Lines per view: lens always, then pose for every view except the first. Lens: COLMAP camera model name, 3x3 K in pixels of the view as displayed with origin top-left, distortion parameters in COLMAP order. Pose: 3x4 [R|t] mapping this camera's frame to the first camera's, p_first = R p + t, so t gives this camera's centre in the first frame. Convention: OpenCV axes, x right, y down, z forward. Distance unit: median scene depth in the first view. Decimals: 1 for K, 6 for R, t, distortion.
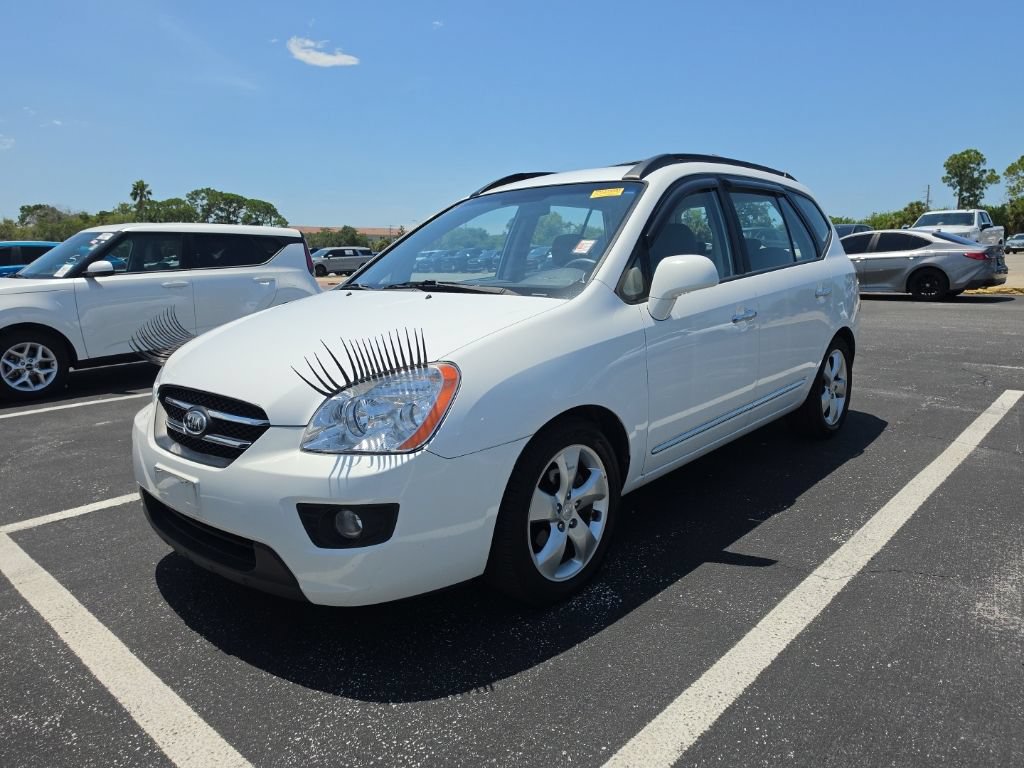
lens RADIAL K [[703.4, 0, 515.9], [0, 703.4, 374.6], [0, 0, 1]] dist [0.001460, -0.004432]
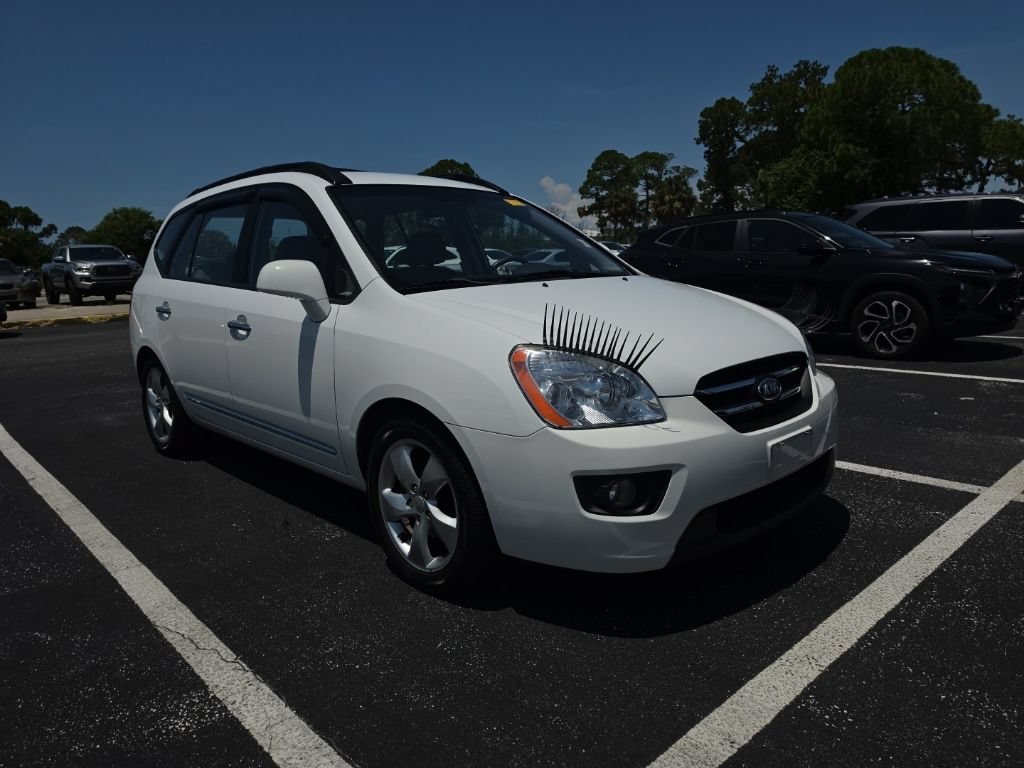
lens RADIAL K [[713.8, 0, 507.0], [0, 713.8, 381.7], [0, 0, 1]] dist [-0.007999, -0.003072]
pose [[0.101861, -0.148857, 0.983598, -1.352918], [0.202411, 0.971159, 0.126013, -0.135854], [-0.973989, 0.186256, 0.129053, 1.102521]]
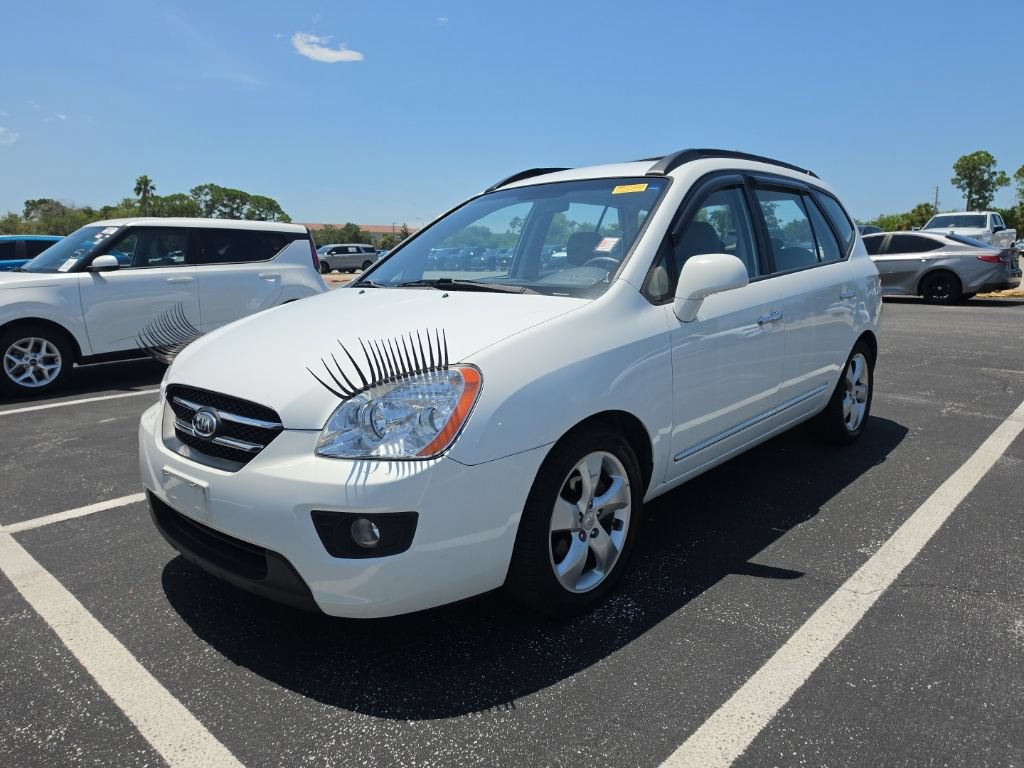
lens RADIAL K [[706.8, 0, 512.2], [0, 706.8, 382.3], [0, 0, 1]] dist [-0.005156, 0.000094]
pose [[0.999908, 0.010416, -0.008652, -0.024469], [-0.010314, 0.999878, 0.011712, -0.004047], [0.008773, -0.011621, 0.999894, 0.034926]]
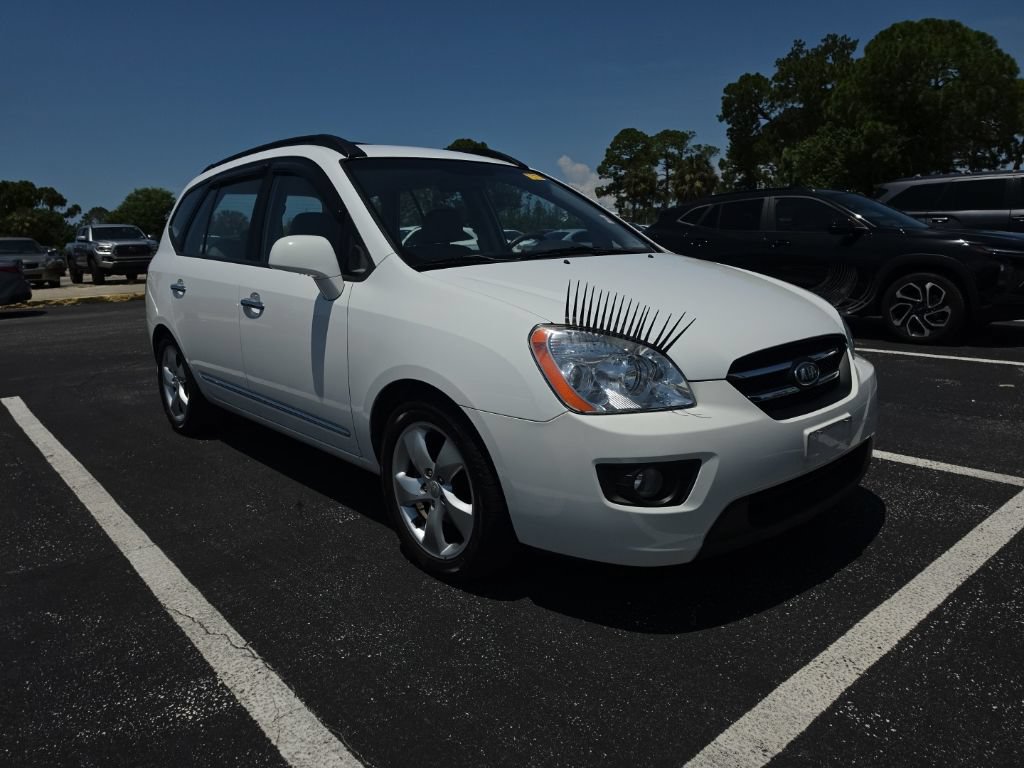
lens RADIAL K [[712.8, 0, 491.5], [0, 712.8, 385.1], [0, 0, 1]] dist [-0.005827, -0.007548]
pose [[0.145482, -0.177591, 0.973292, -1.311711], [0.199076, 0.968891, 0.147031, -0.131167], [-0.969125, 0.172369, 0.176310, 1.112955]]
